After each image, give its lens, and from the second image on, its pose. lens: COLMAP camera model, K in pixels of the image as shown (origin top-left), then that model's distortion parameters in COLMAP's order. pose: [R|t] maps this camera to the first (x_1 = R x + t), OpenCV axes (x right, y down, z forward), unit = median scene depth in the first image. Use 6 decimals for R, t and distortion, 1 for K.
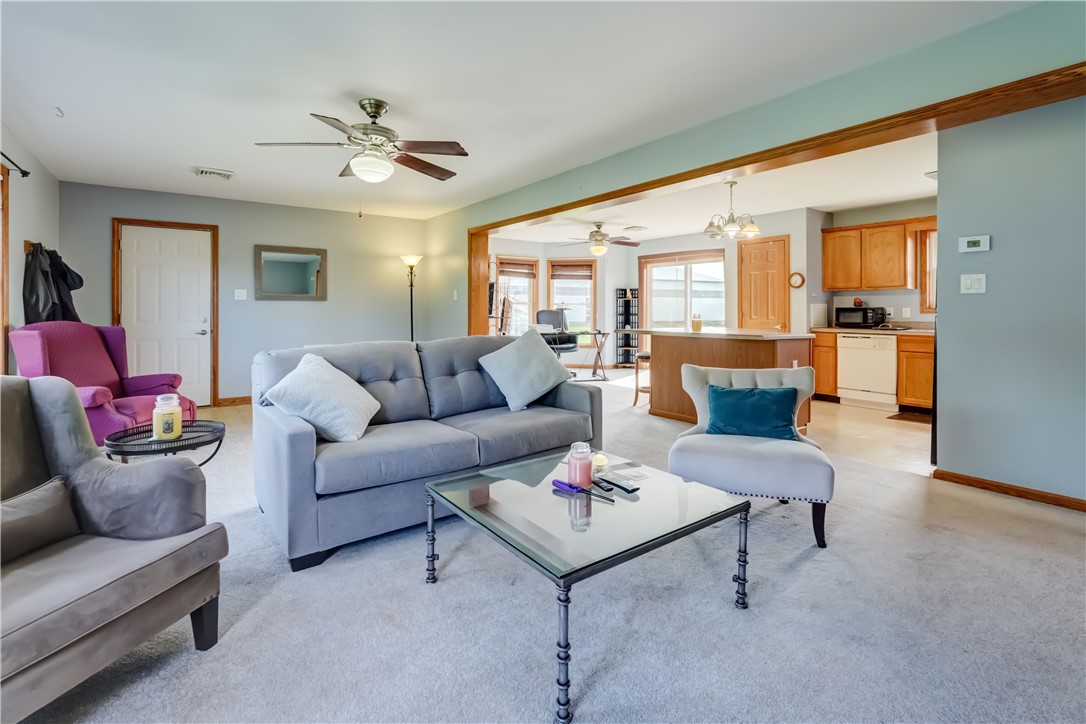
lens RADIAL K [[495.1, 0, 536.8], [0, 495.1, 333.6], [0, 0, 1]] dist [-0.000672, 0.000578]
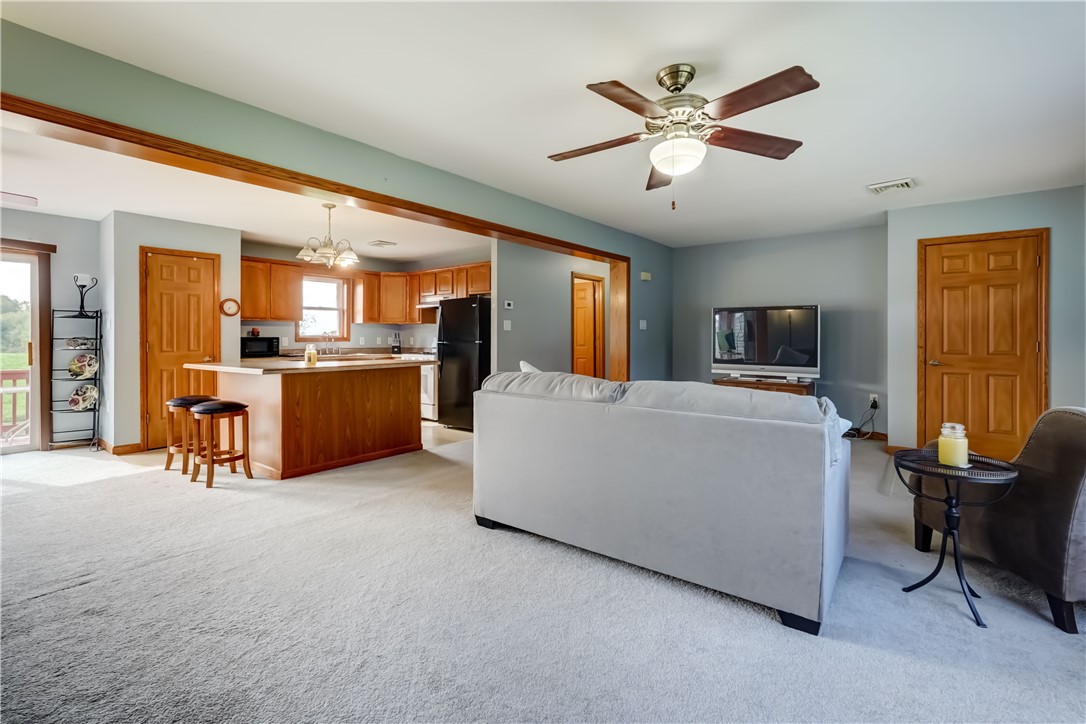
lens RADIAL K [[493.7, 0, 528.1], [0, 493.7, 332.9], [0, 0, 1]] dist [0.012126, 0.000230]
pose [[-0.253576, 0.007489, 0.967287, -0.521972], [0.049291, 0.998771, 0.005188, -0.041235], [-0.966059, 0.048994, -0.253633, 0.749817]]
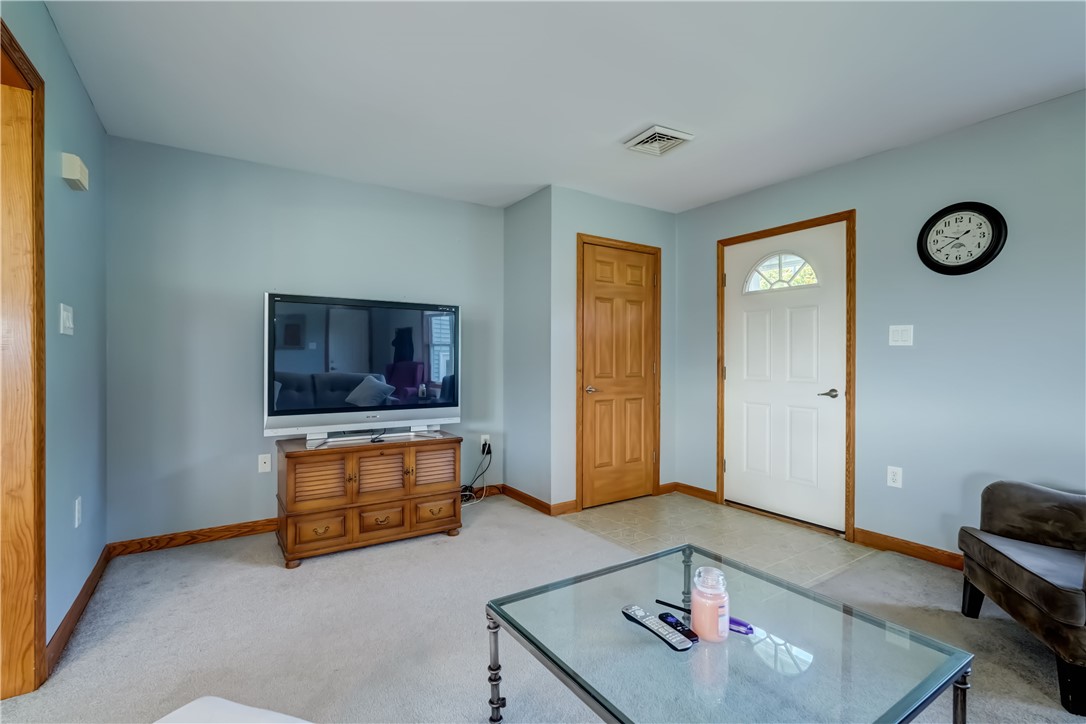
lens RADIAL K [[507.8, 0, 555.1], [0, 507.8, 360.6], [0, 0, 1]] dist [-0.001212, 0.000044]
pose [[-0.999632, -0.000396, 0.027142, 0.096233], [0.001108, 0.998465, 0.055369, -0.031278], [-0.027122, 0.055379, -0.998097, 0.583548]]
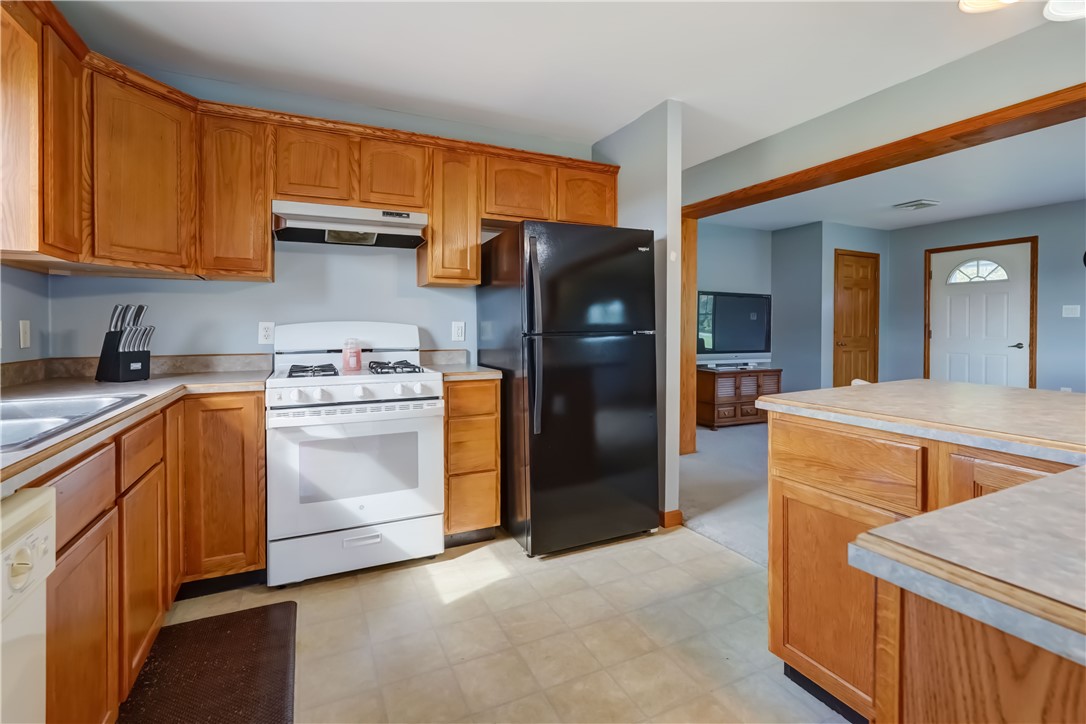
lens RADIAL K [[495.1, 0, 536.8], [0, 495.1, 333.6], [0, 0, 1]] dist [-0.000672, 0.000578]
pose [[-0.983188, -0.003082, 0.182569, 0.499410], [0.008603, 0.997965, 0.063177, -0.050455], [-0.182392, 0.063685, -0.981161, 1.057116]]
